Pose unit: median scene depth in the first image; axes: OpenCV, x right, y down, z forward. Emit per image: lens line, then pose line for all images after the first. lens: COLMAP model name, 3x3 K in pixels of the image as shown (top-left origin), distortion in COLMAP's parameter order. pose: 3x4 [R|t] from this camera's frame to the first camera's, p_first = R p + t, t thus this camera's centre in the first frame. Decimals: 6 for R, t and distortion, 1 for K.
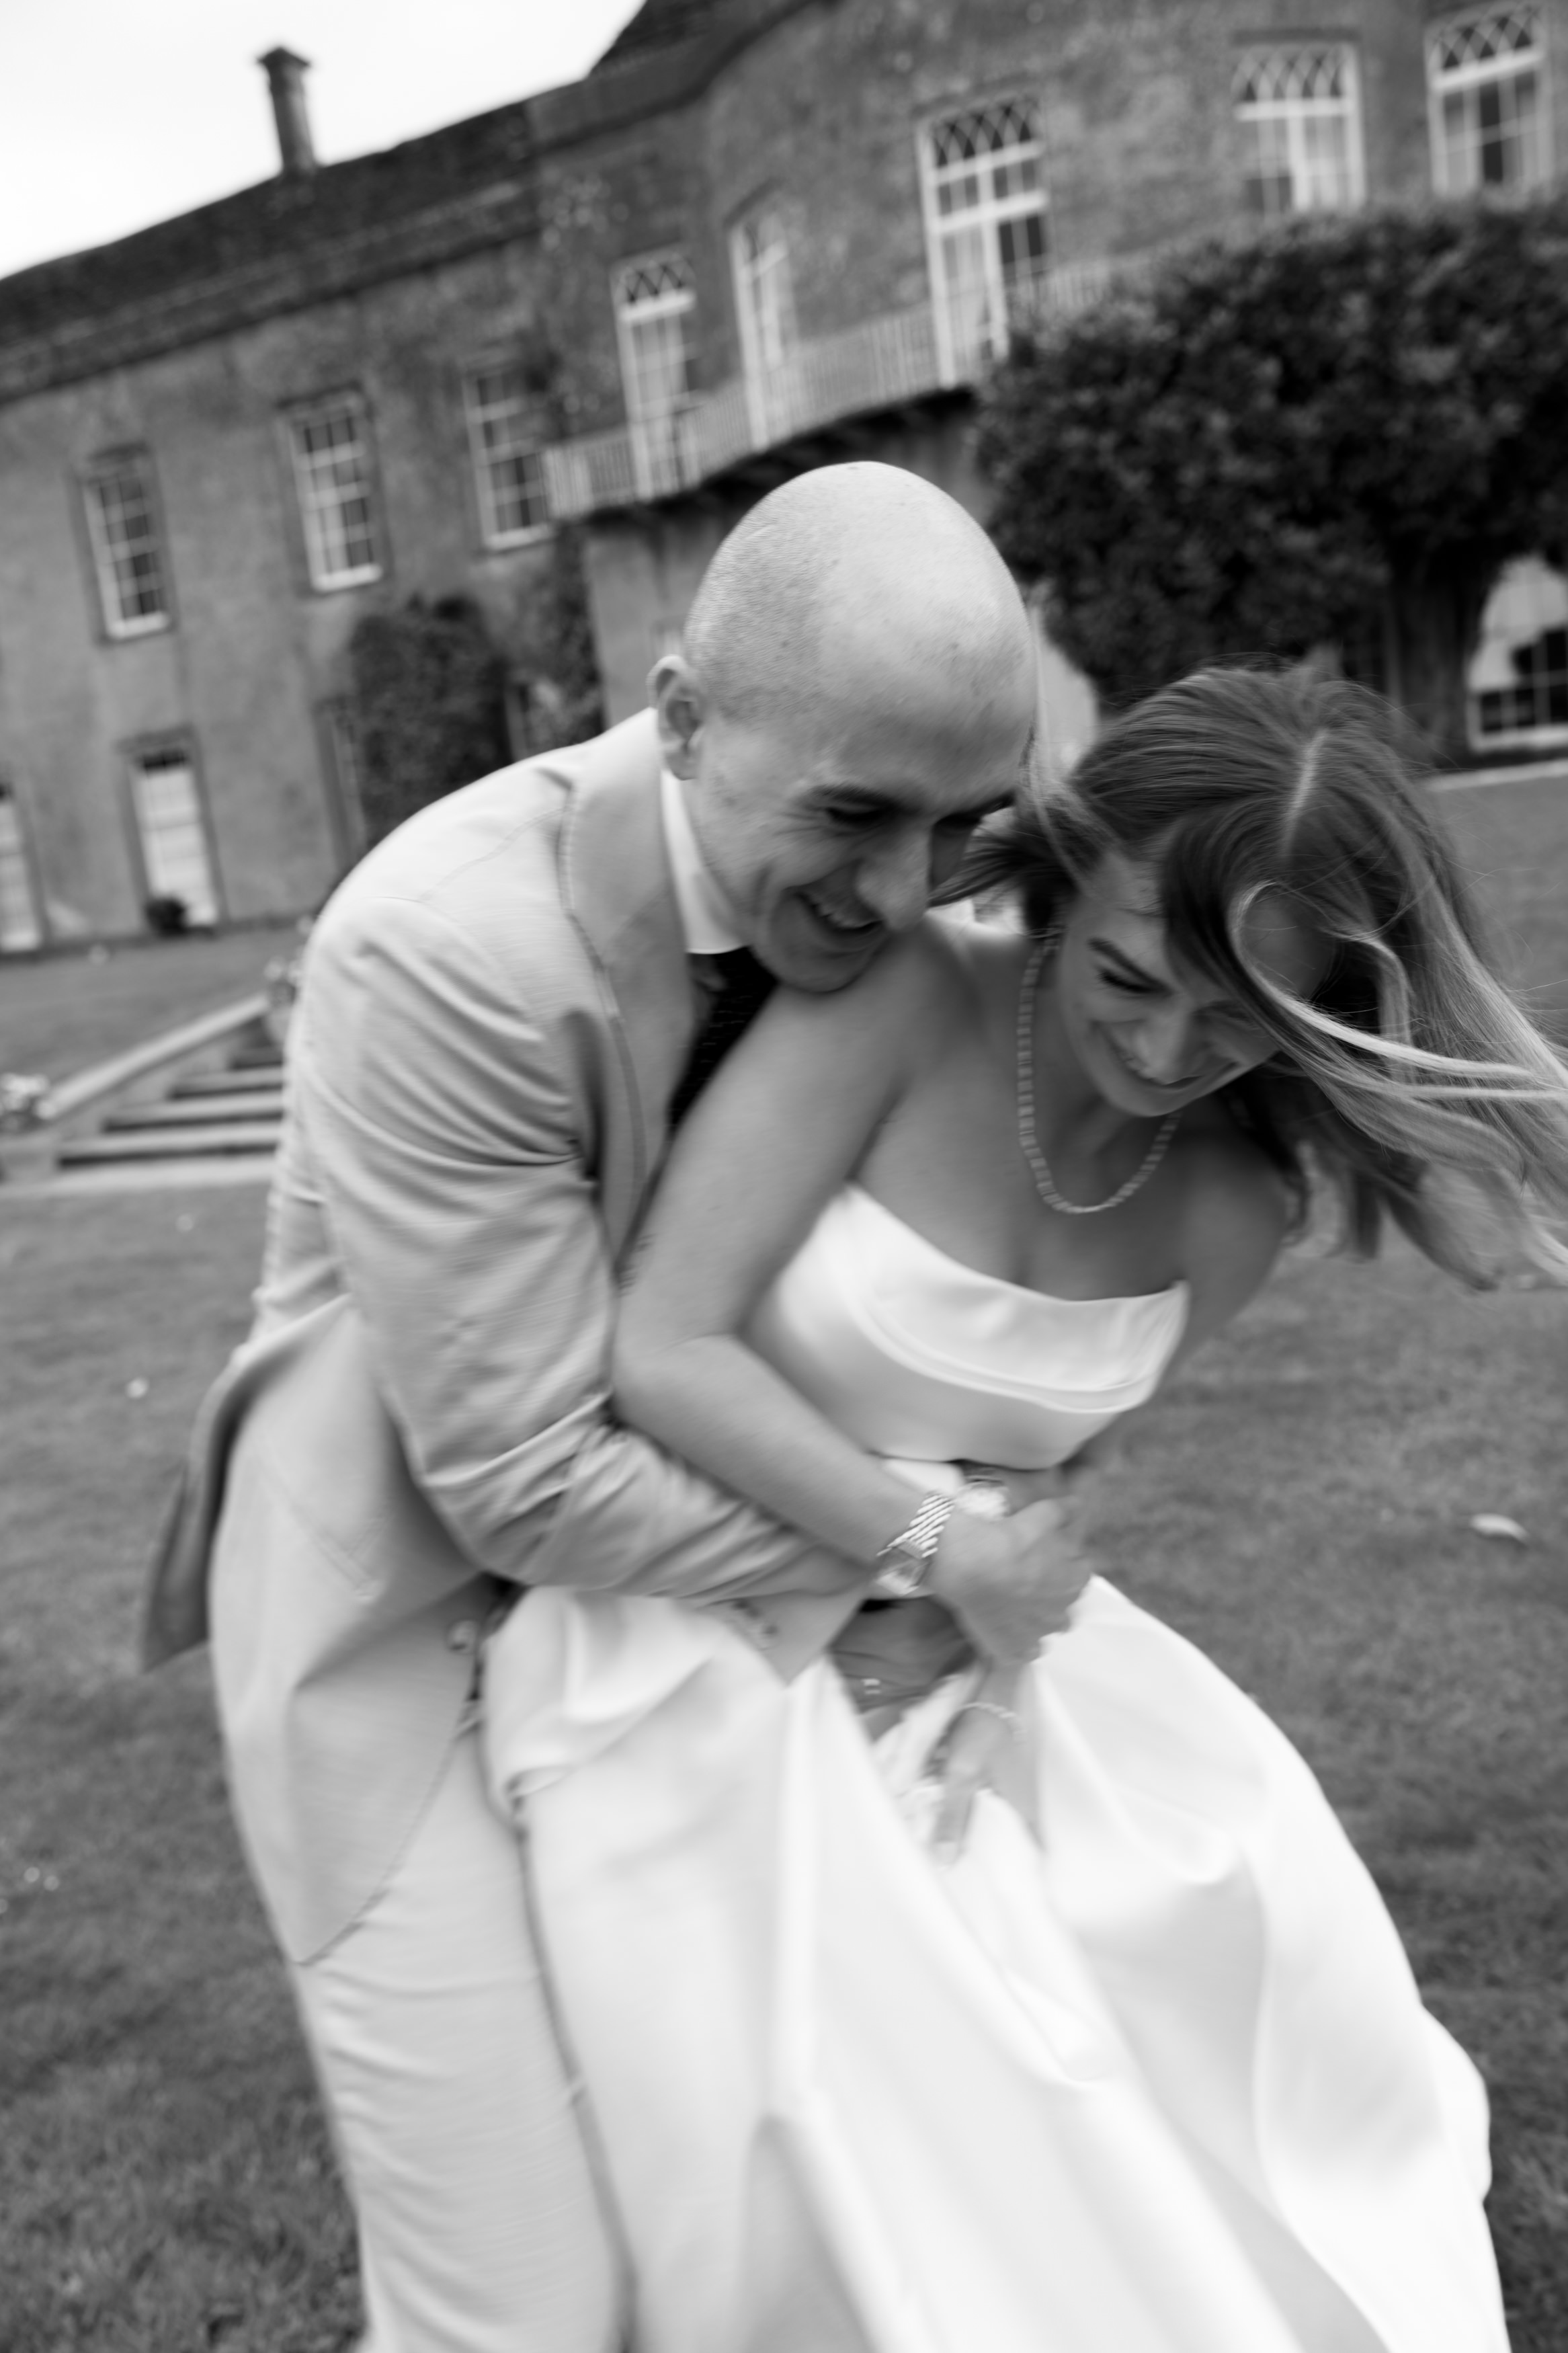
lens RADIAL K [[1878.0, 0, 784.1], [0, 1878.0, 1178.8], [0, 0, 1]] dist [-0.010130, 0.014529]
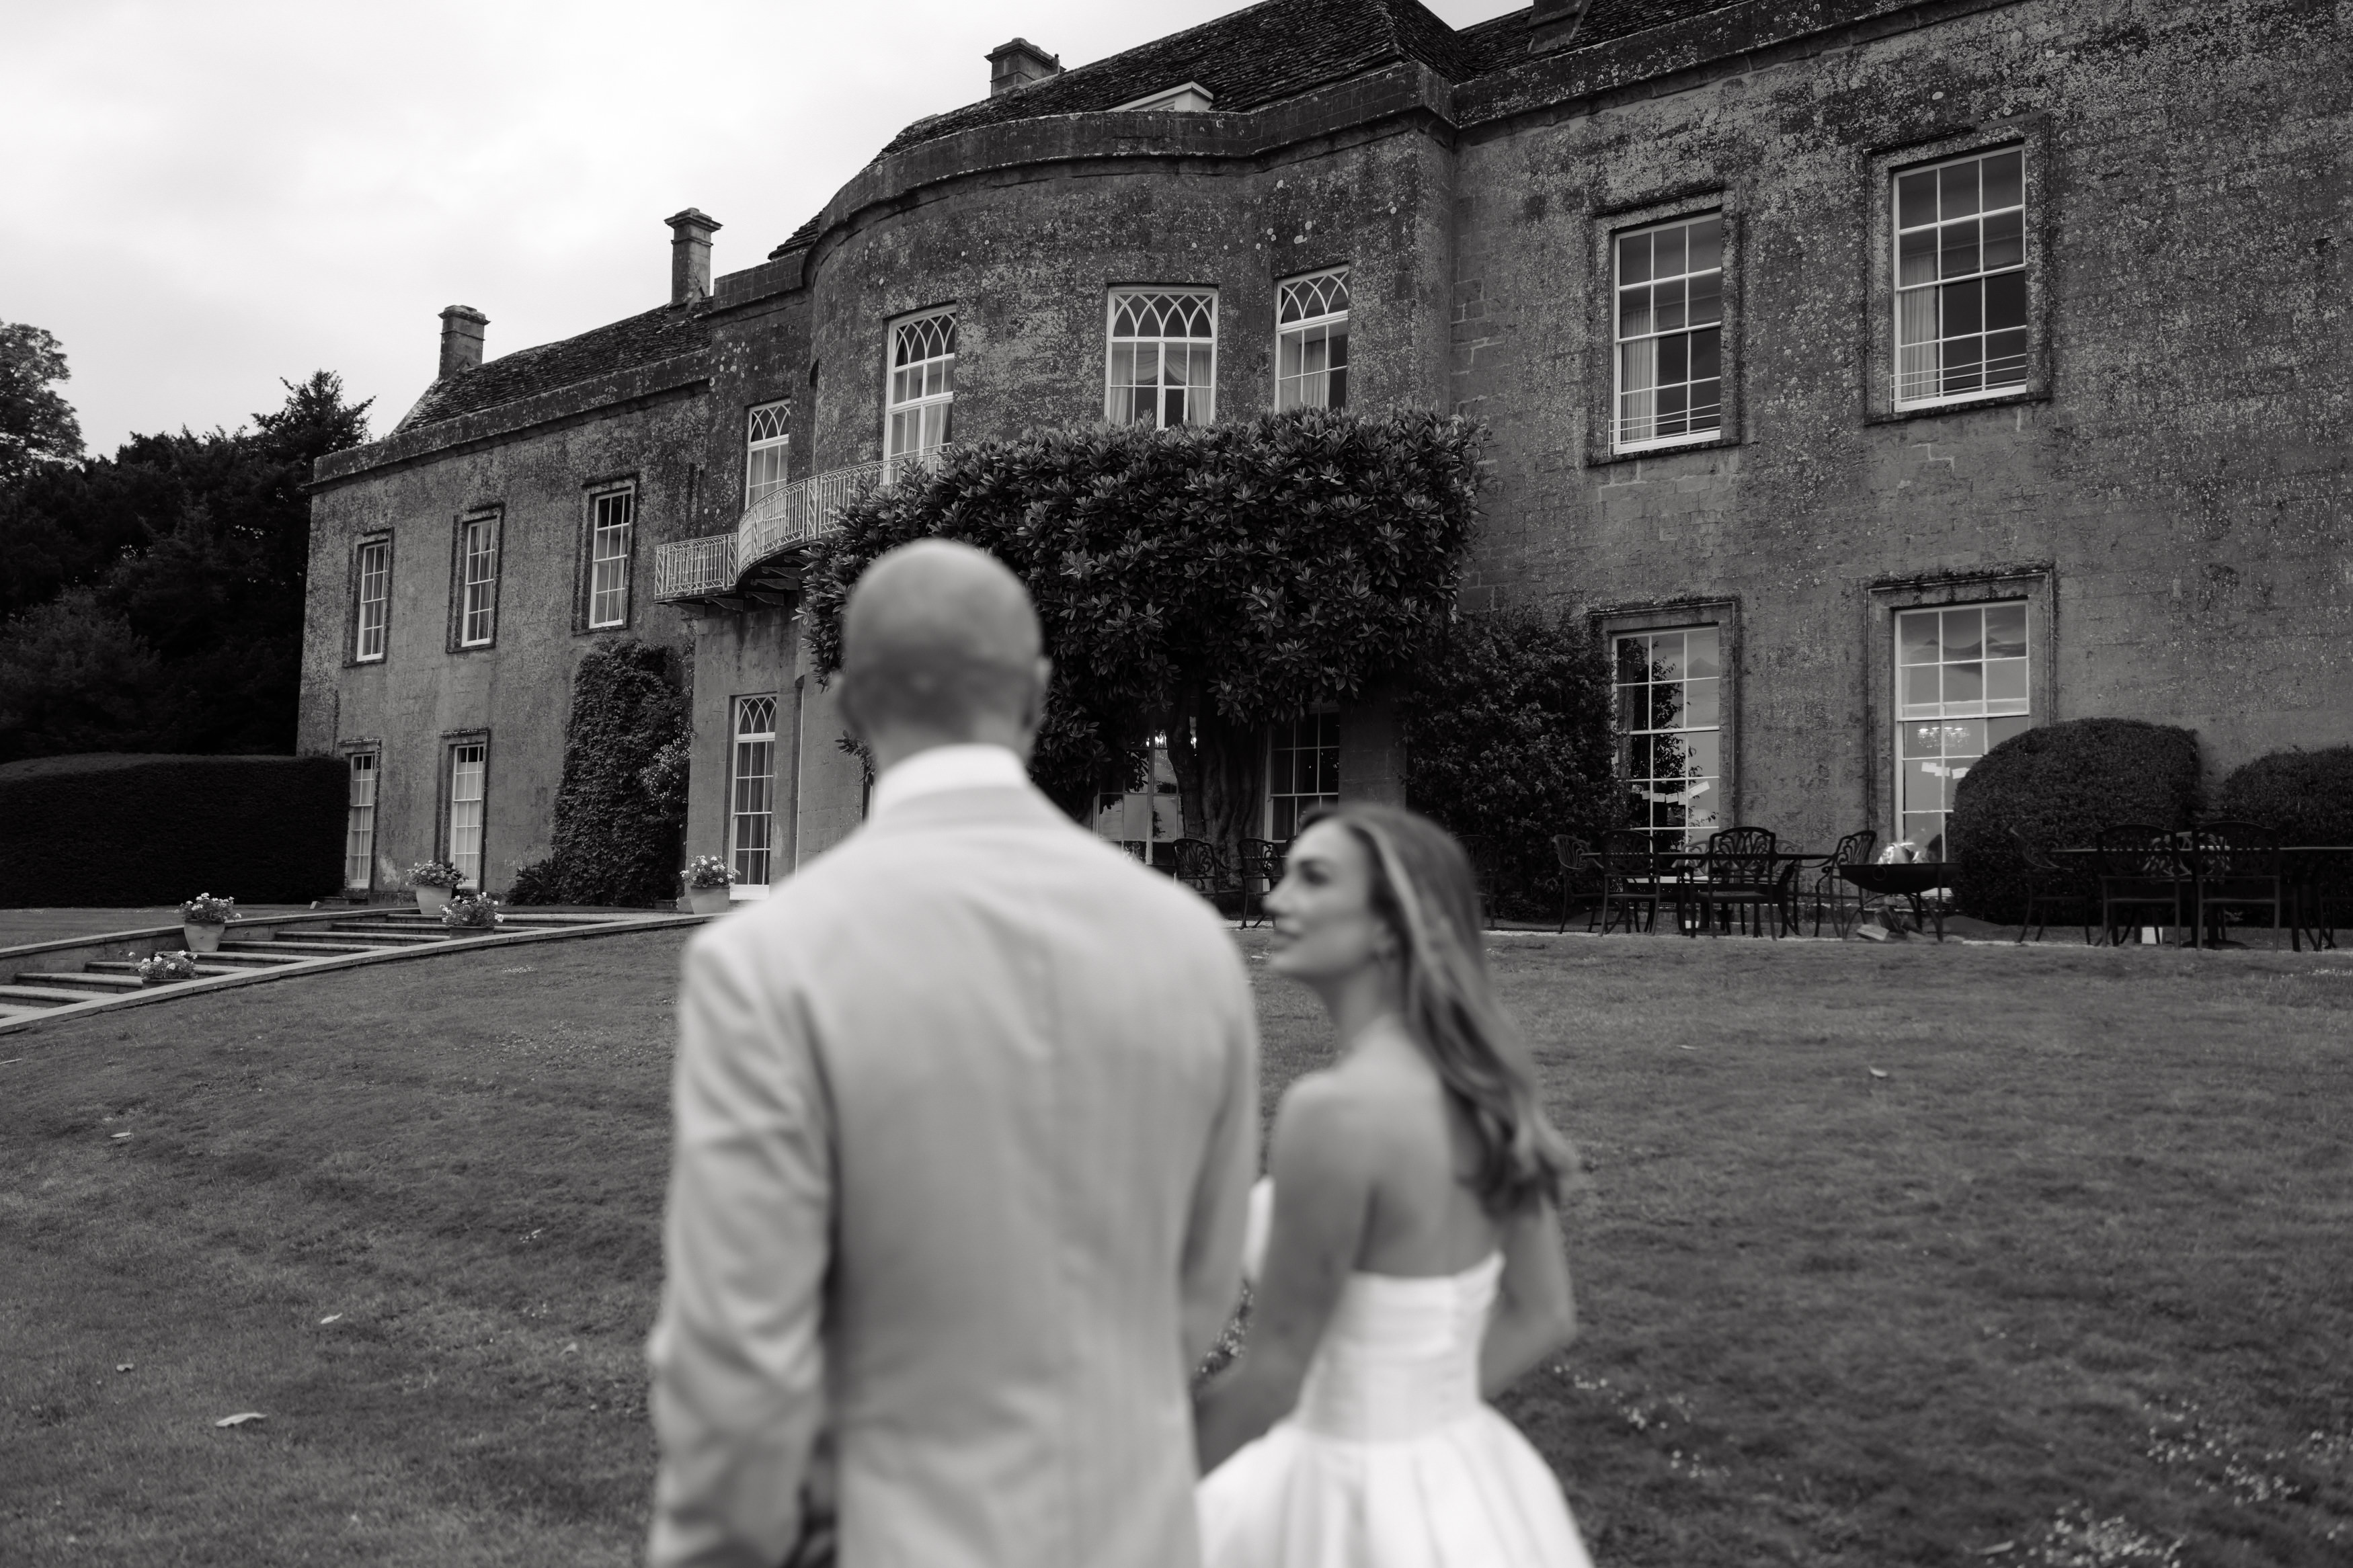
lens RADIAL K [[1878.0, 0, 1177.5], [0, 1878.0, 785.2], [0, 0, 1]] dist [-0.010130, 0.014529]
pose [[0.964153, 0.122318, -0.235473, 0.565372], [-0.169924, 0.966201, -0.193859, -0.072510], [0.203802, 0.226922, 0.952350, -0.049623]]
